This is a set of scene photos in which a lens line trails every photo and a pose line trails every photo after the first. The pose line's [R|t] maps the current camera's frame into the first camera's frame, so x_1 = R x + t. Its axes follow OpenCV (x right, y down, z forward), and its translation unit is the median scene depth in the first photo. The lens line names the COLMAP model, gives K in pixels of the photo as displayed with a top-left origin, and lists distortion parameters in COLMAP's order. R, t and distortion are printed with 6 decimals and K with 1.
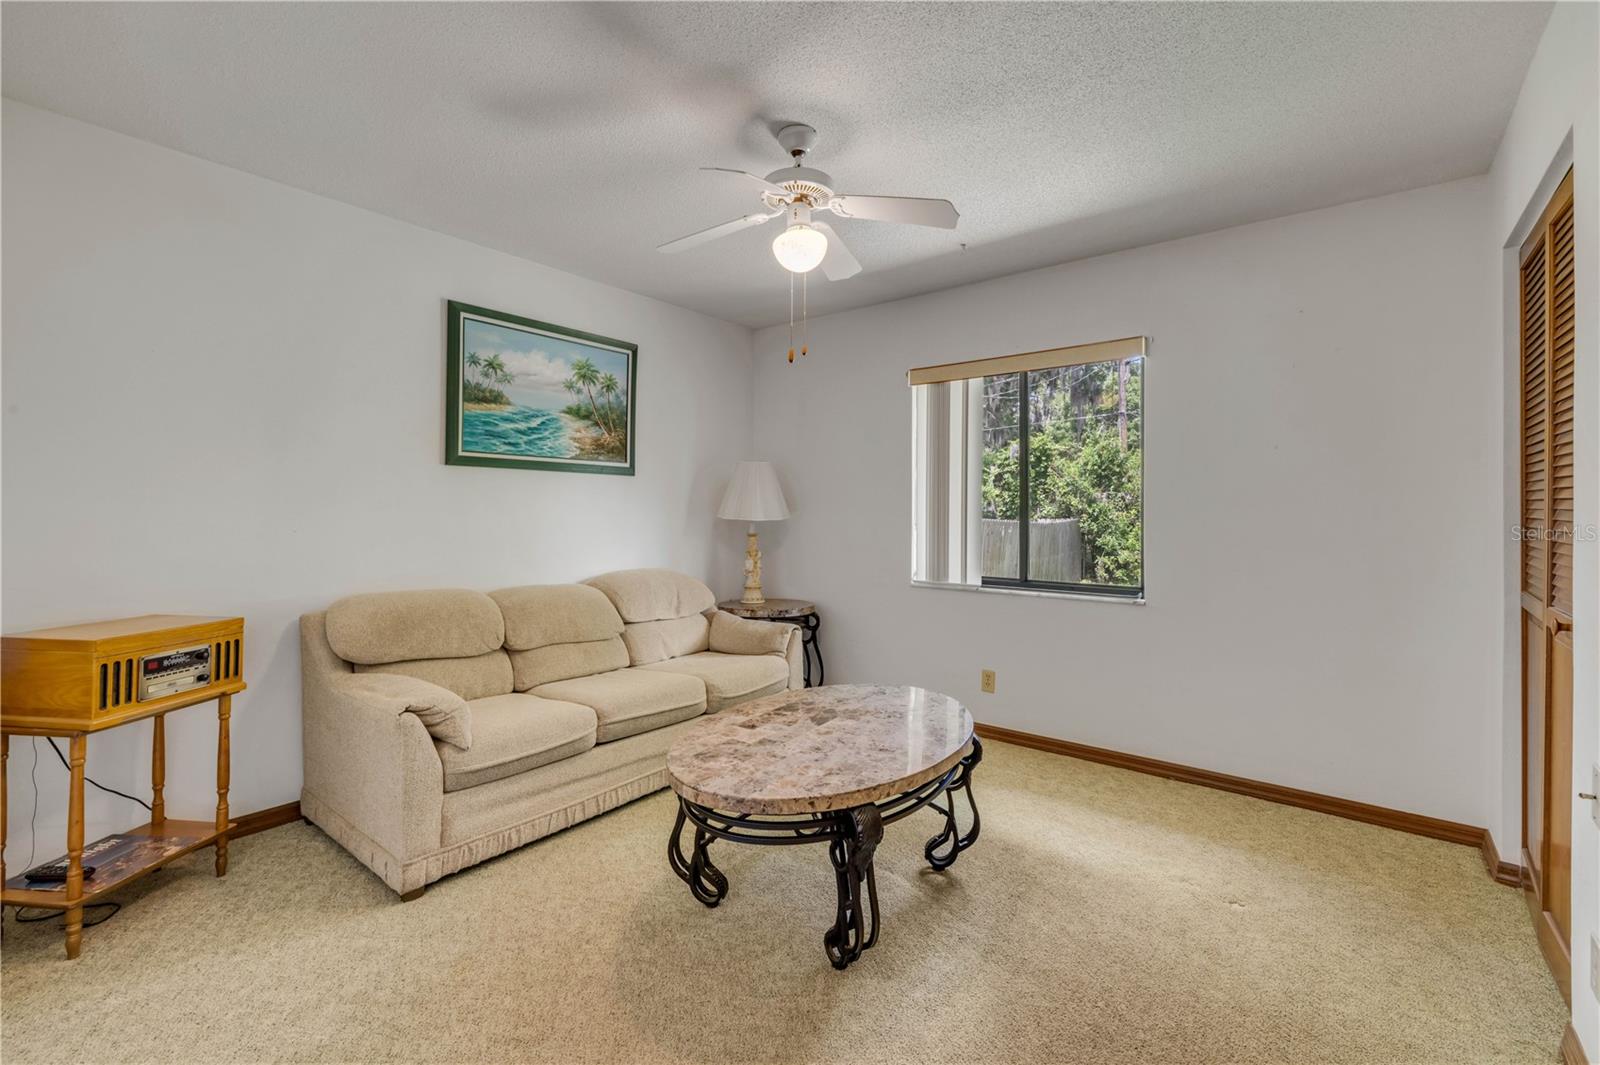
lens RADIAL K [[676.0, 0, 792.0], [0, 676.0, 507.8], [0, 0, 1]] dist [-0.000366, -0.000141]
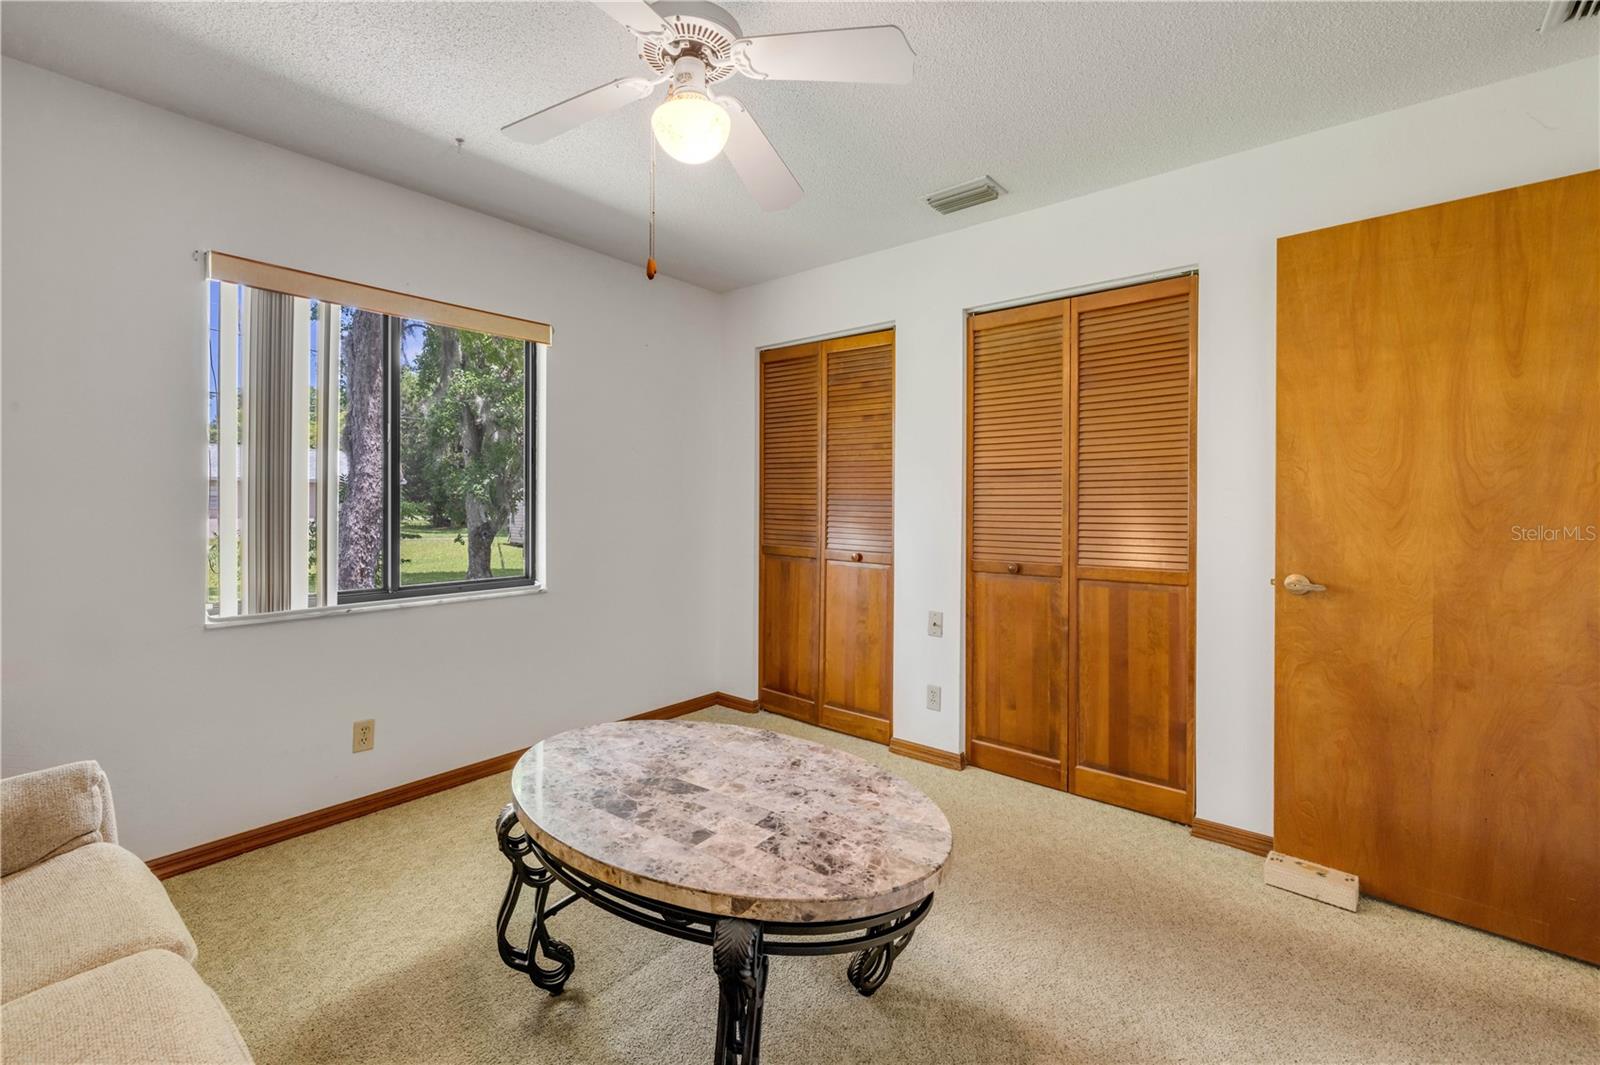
lens RADIAL K [[676.0, 0, 792.0], [0, 676.0, 507.8], [0, 0, 1]] dist [-0.000366, -0.000141]
pose [[0.012371, -0.016639, 0.999785, -0.712662], [-0.011672, 0.999791, 0.016783, -0.005463], [-0.999855, -0.011877, 0.012174, 0.910692]]
